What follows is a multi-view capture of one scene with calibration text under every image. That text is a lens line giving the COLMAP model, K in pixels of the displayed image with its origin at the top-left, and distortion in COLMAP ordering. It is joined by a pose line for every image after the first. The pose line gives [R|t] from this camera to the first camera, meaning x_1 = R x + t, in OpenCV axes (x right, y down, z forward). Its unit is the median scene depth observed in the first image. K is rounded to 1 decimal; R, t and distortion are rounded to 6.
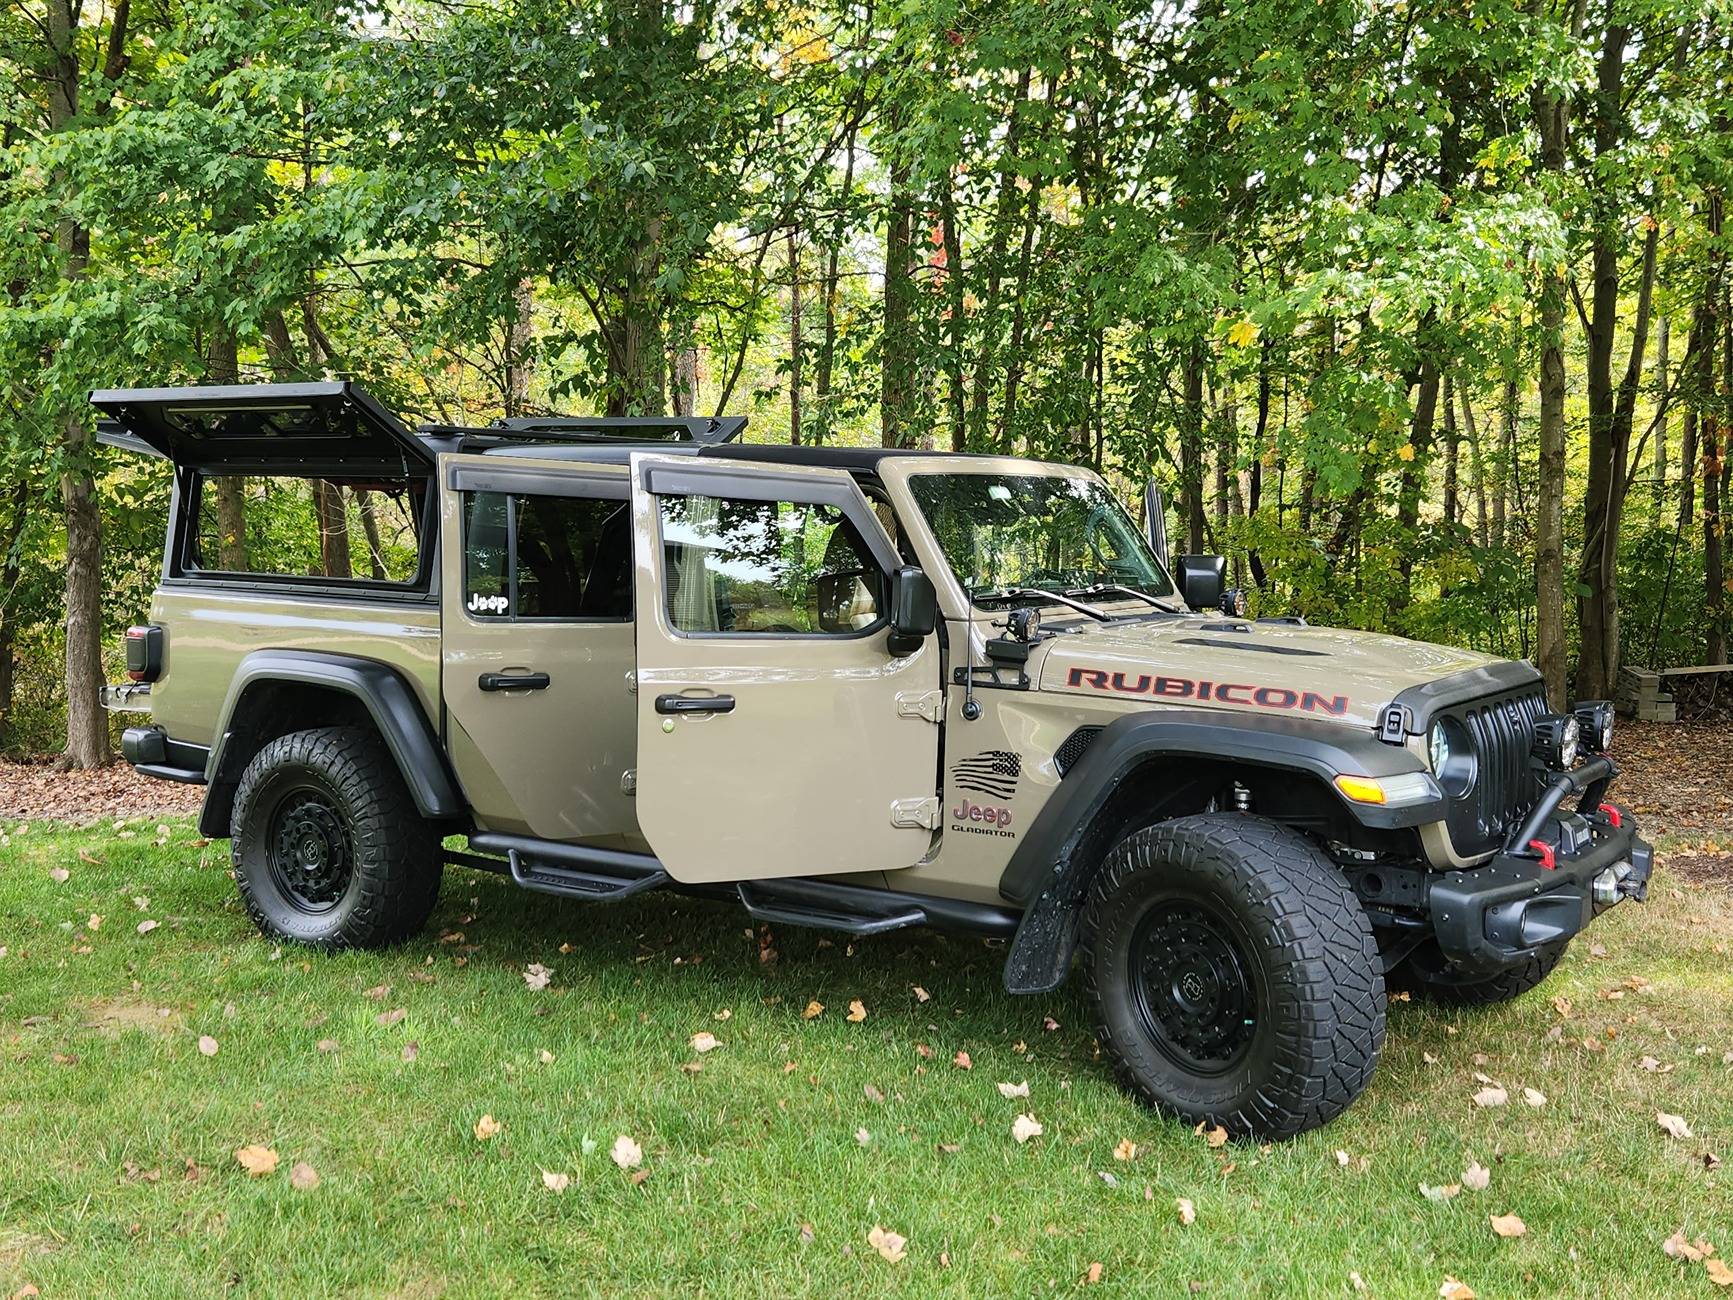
lens RADIAL K [[1874.1, 0, 866.5], [0, 1874.1, 650.0], [0, 0, 1]] dist [0.128771, -0.224855]
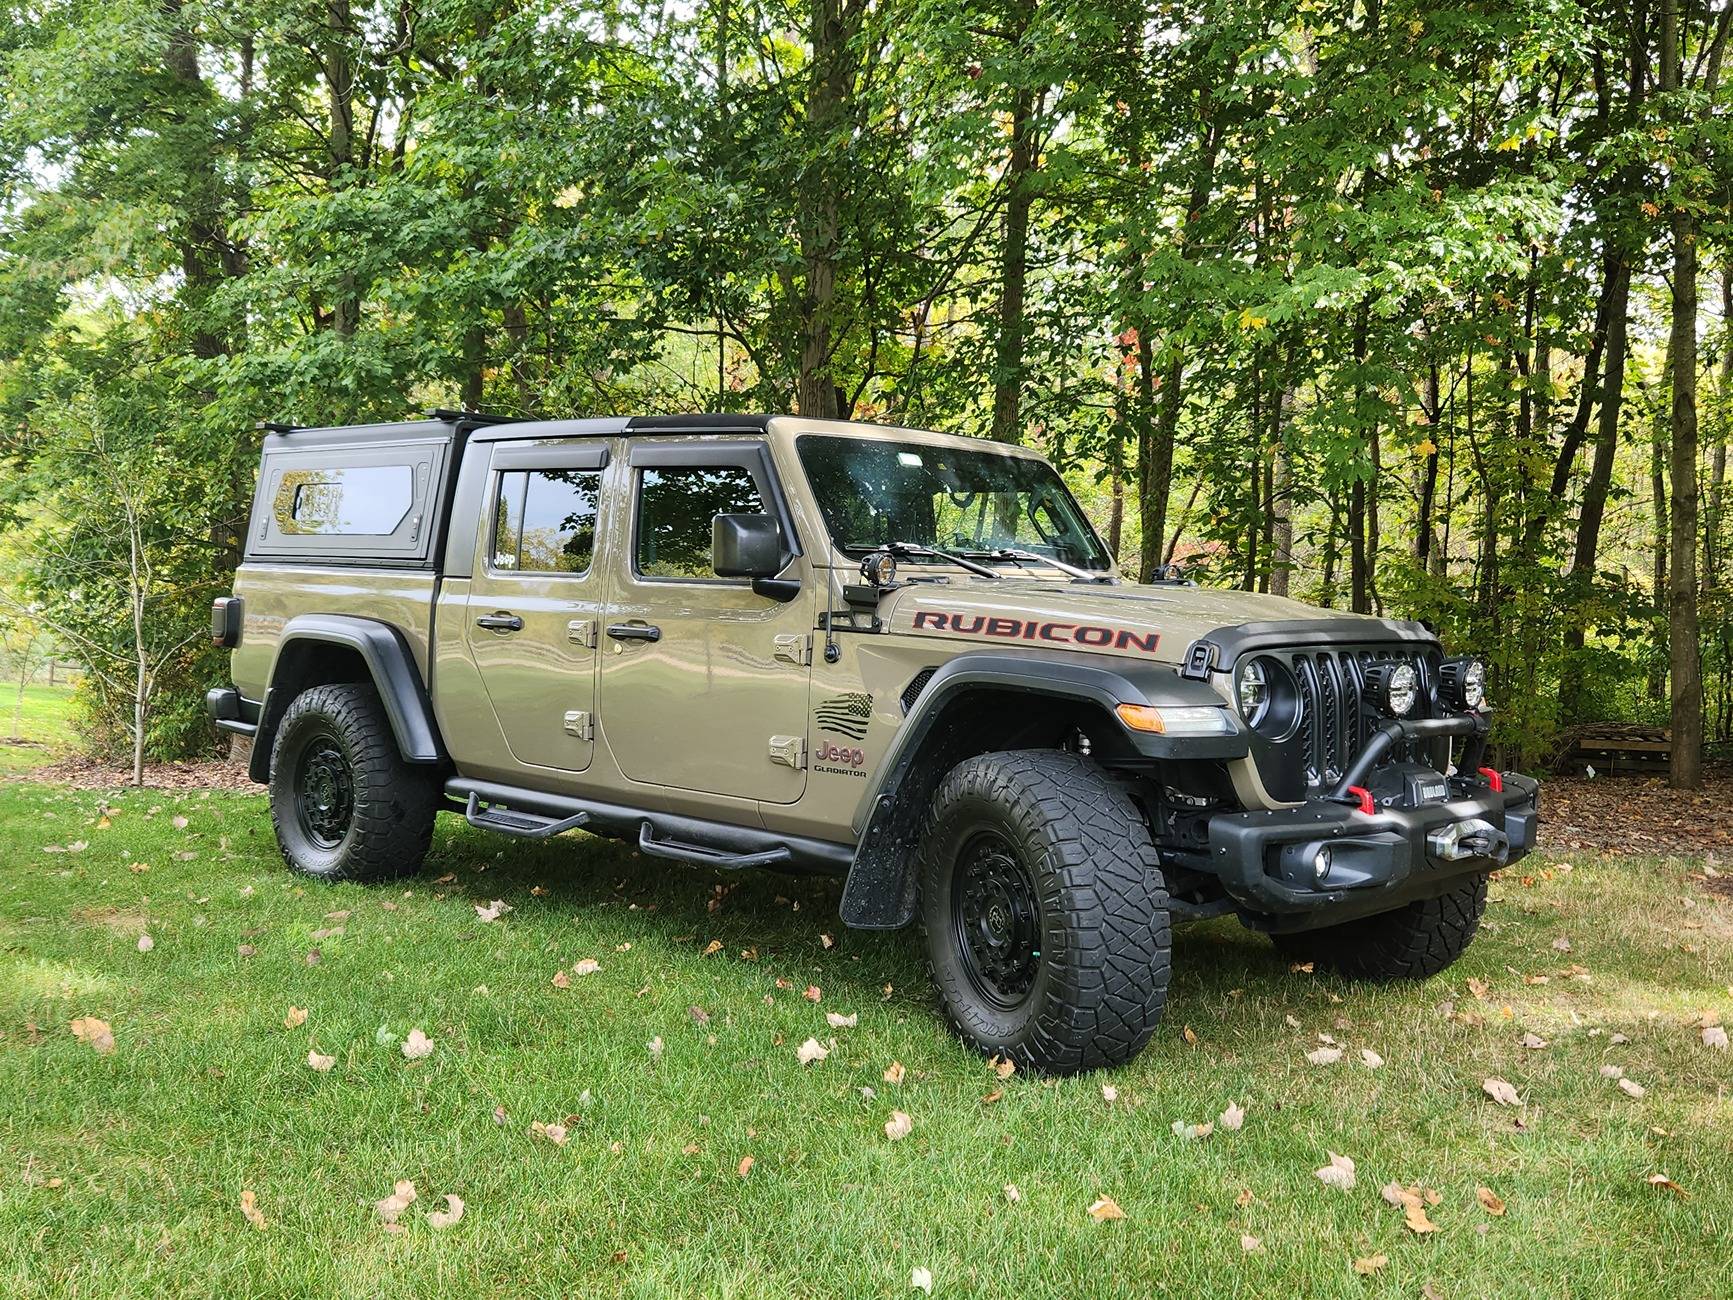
lens RADIAL K [[1686.2, 0, 841.2], [0, 1686.2, 621.6], [0, 0, 1]] dist [0.104544, -0.137358]
pose [[0.984429, 0.017108, -0.174948, 0.206407], [-0.026654, 0.998273, -0.052357, 0.058176], [0.173750, 0.056205, 0.983185, 0.077320]]
